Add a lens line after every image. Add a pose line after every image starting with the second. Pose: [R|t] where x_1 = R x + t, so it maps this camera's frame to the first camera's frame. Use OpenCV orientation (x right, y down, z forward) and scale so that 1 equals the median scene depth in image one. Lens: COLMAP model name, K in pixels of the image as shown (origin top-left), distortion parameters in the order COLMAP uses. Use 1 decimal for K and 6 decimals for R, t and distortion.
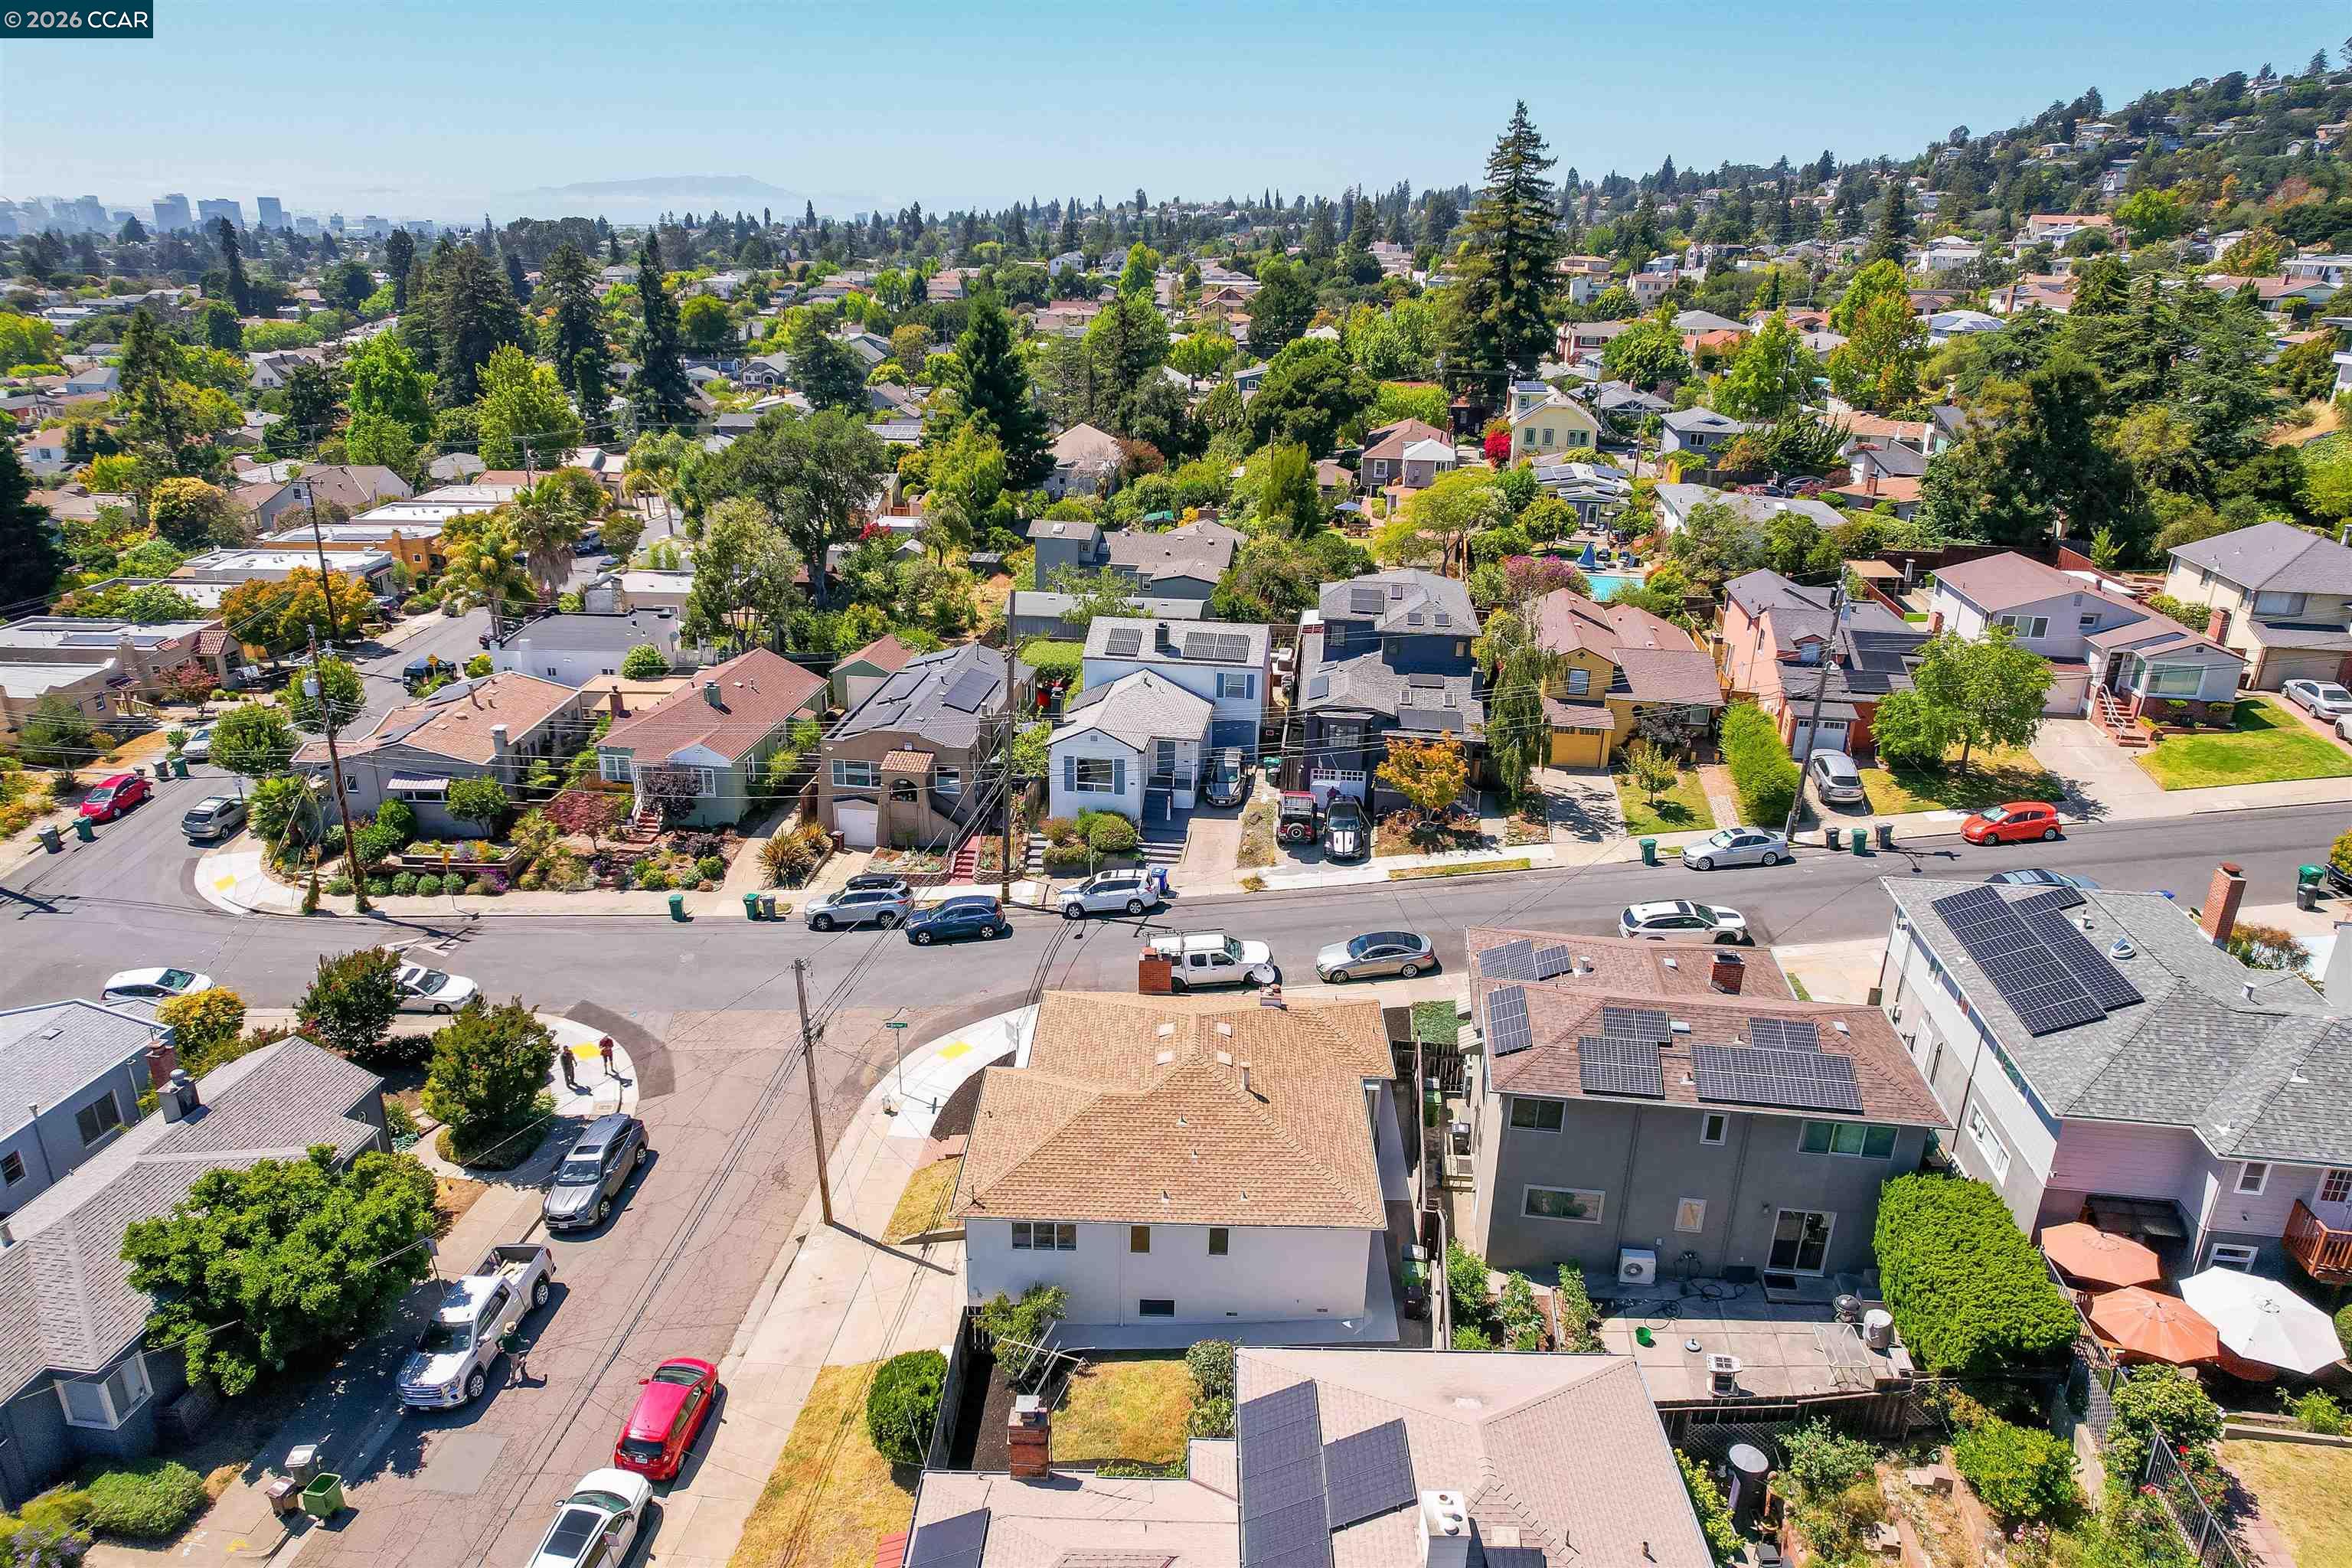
lens RADIAL K [[1518.1, 0, 1176.0], [0, 1518.1, 784.0], [0, 0, 1]] dist [-0.049156, 0.046918]
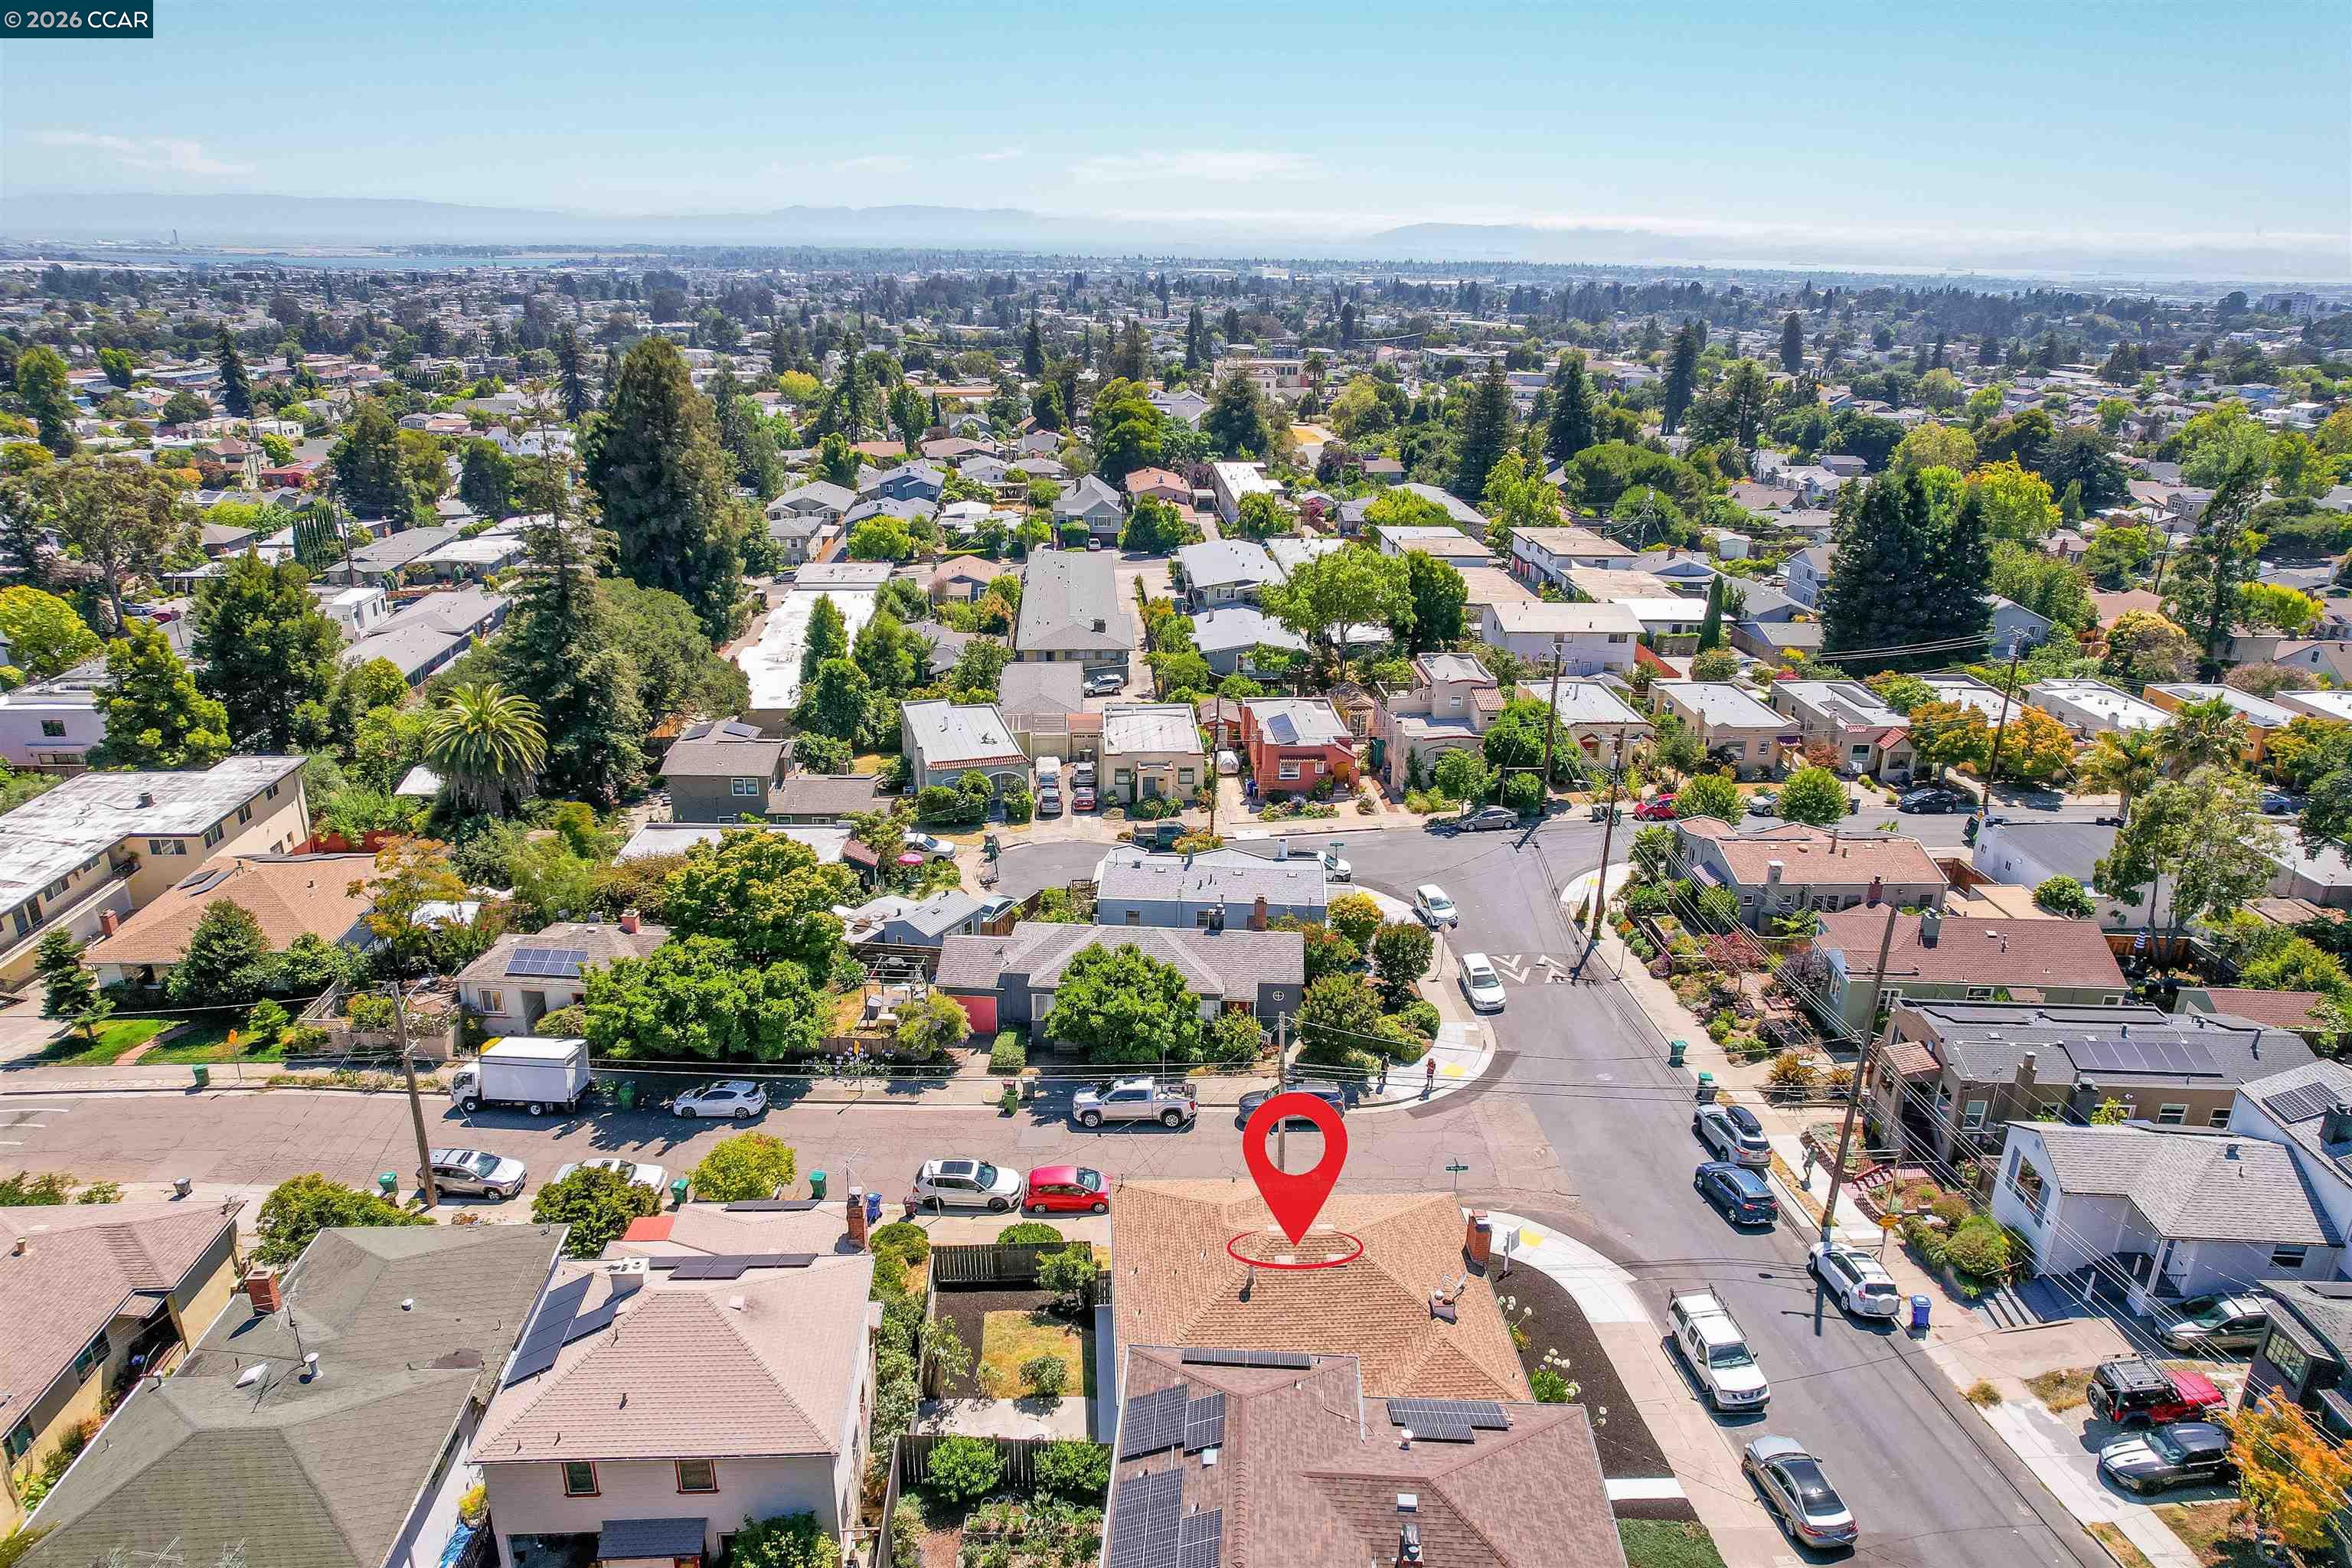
lens RADIAL K [[1518.1, 0, 1176.0], [0, 1518.1, 784.0], [0, 0, 1]] dist [-0.049156, 0.046918]
pose [[0.087197, 0.322209, -0.942644, 0.628518], [-0.367248, 0.889999, 0.270243, -0.262218], [0.926027, 0.322620, 0.195936, 0.398648]]
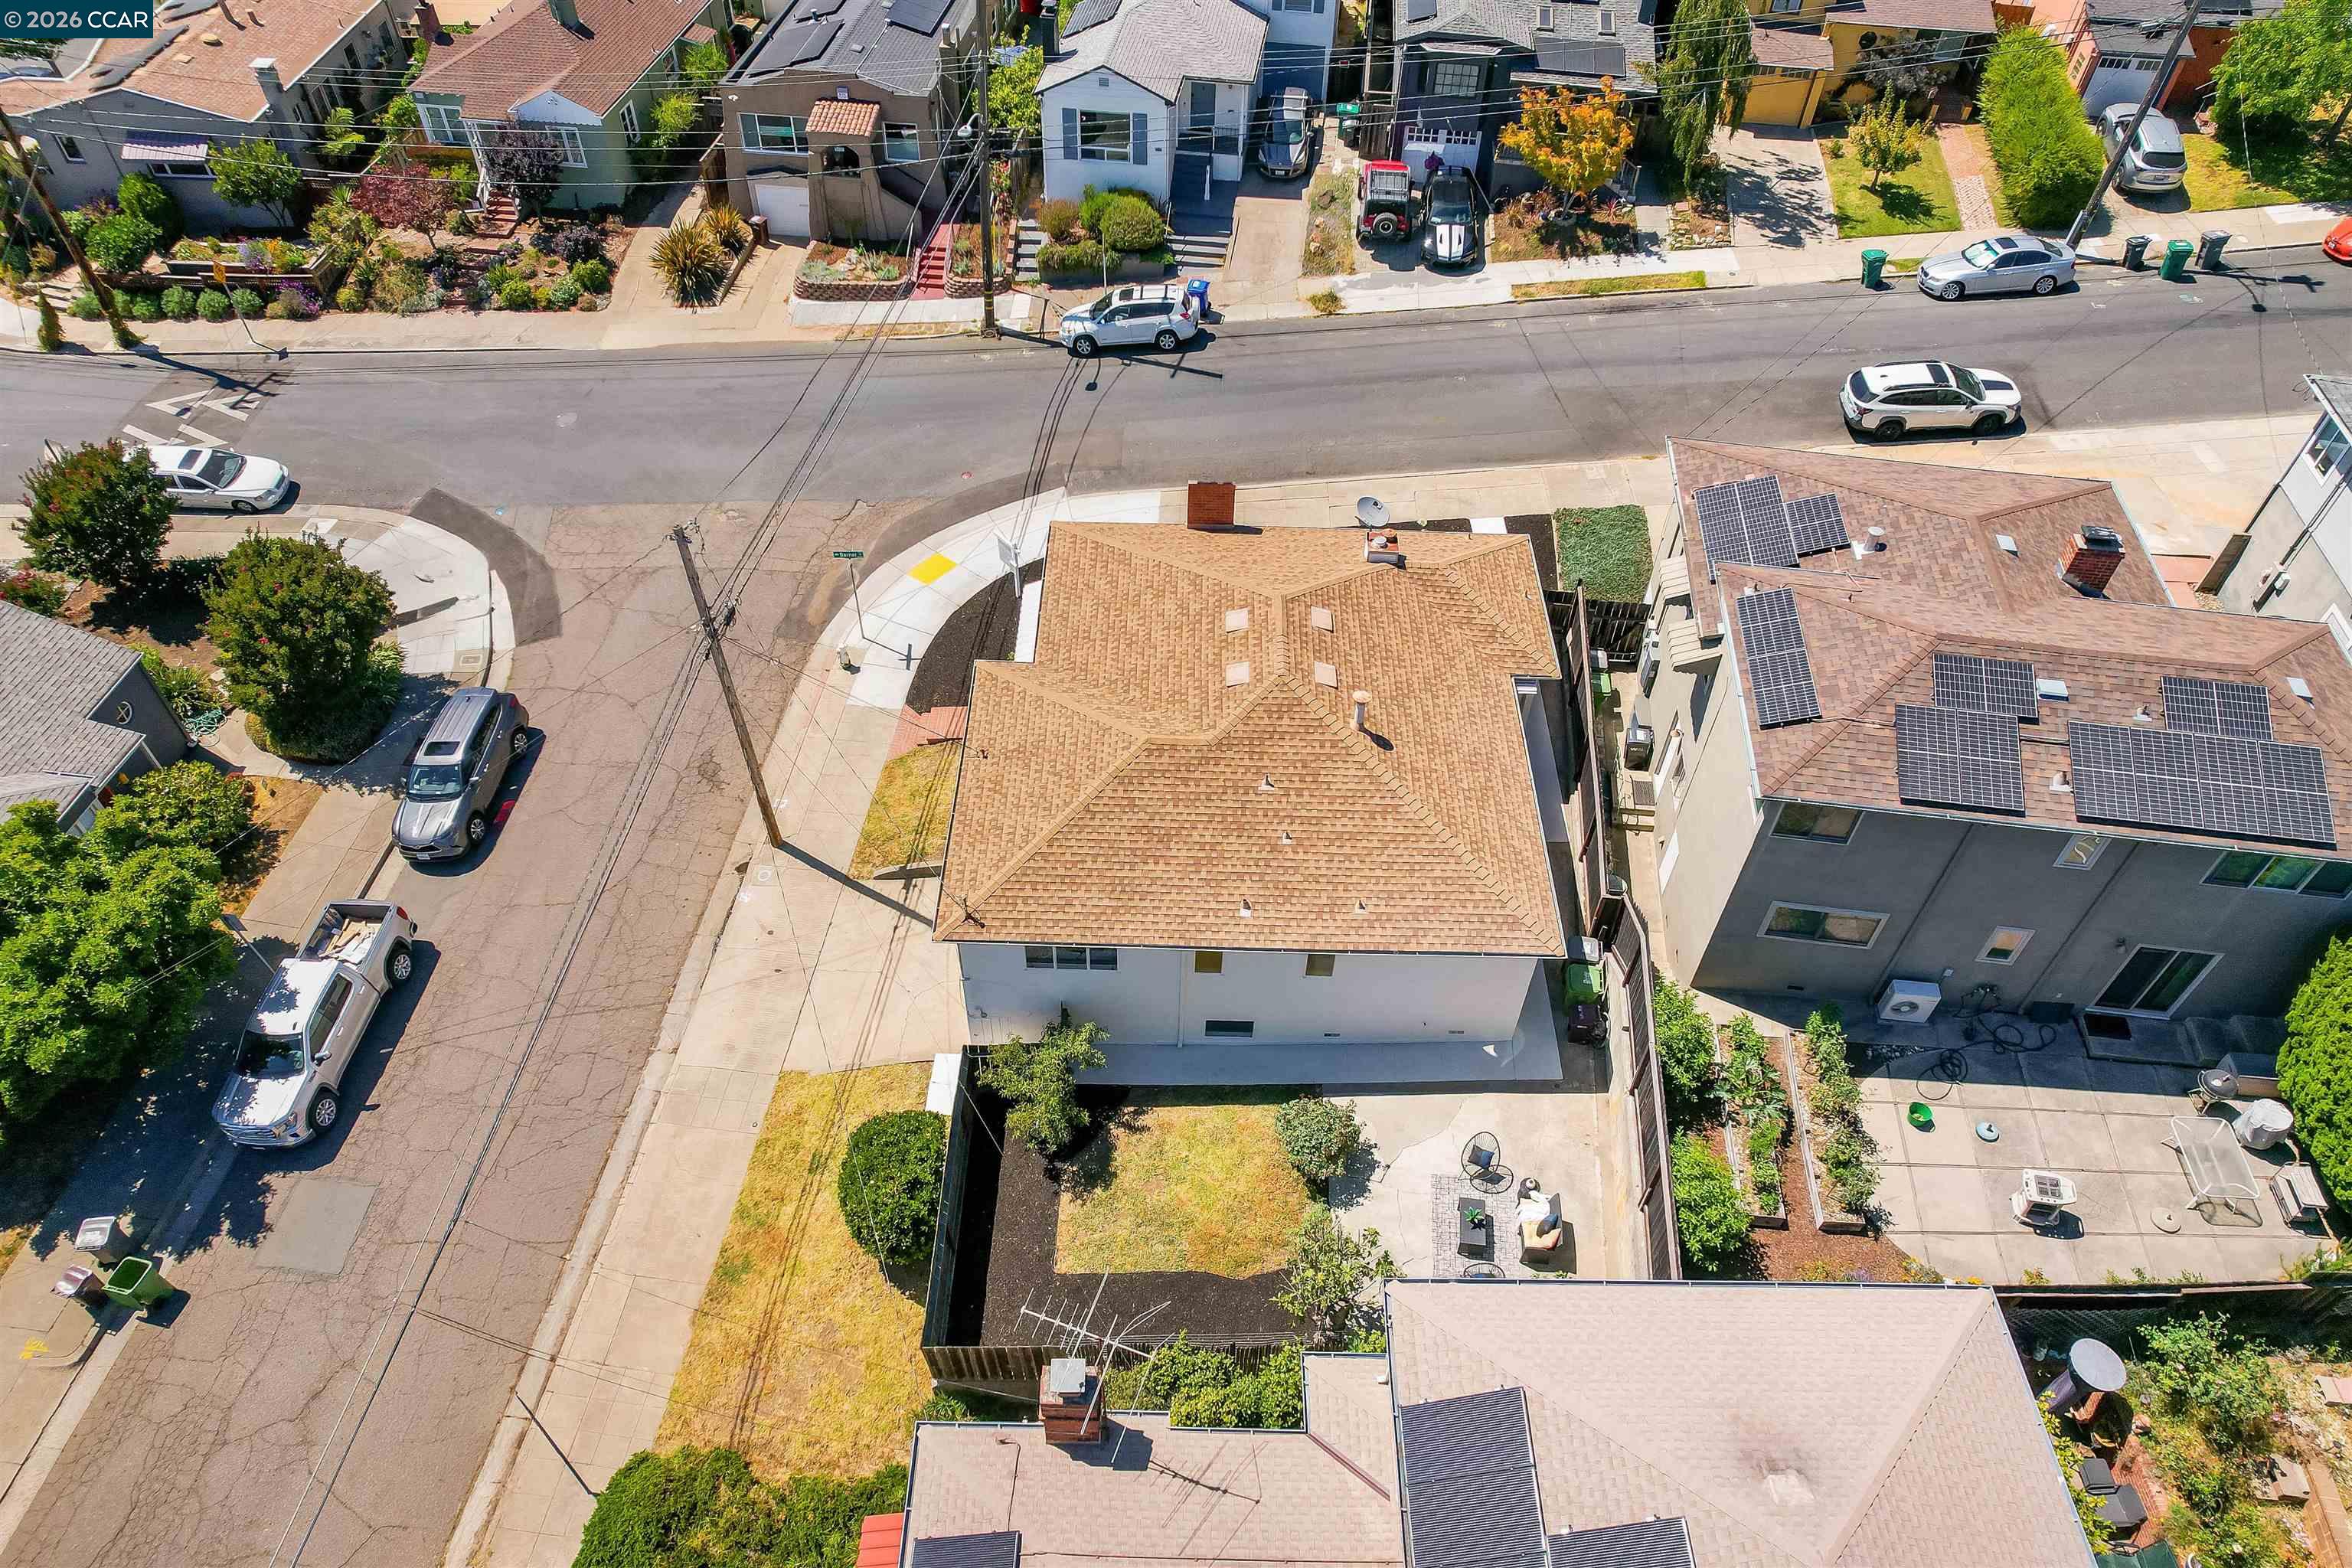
lens RADIAL K [[1528.2, 0, 1186.8], [0, 1528.2, 781.5], [0, 0, 1]] dist [-0.080823, 0.078948]
pose [[0.999965, -0.003293, 0.007668, -0.023595], [-0.000414, 0.898149, 0.439692, -0.050344], [-0.008334, -0.439680, 0.898116, 0.244884]]
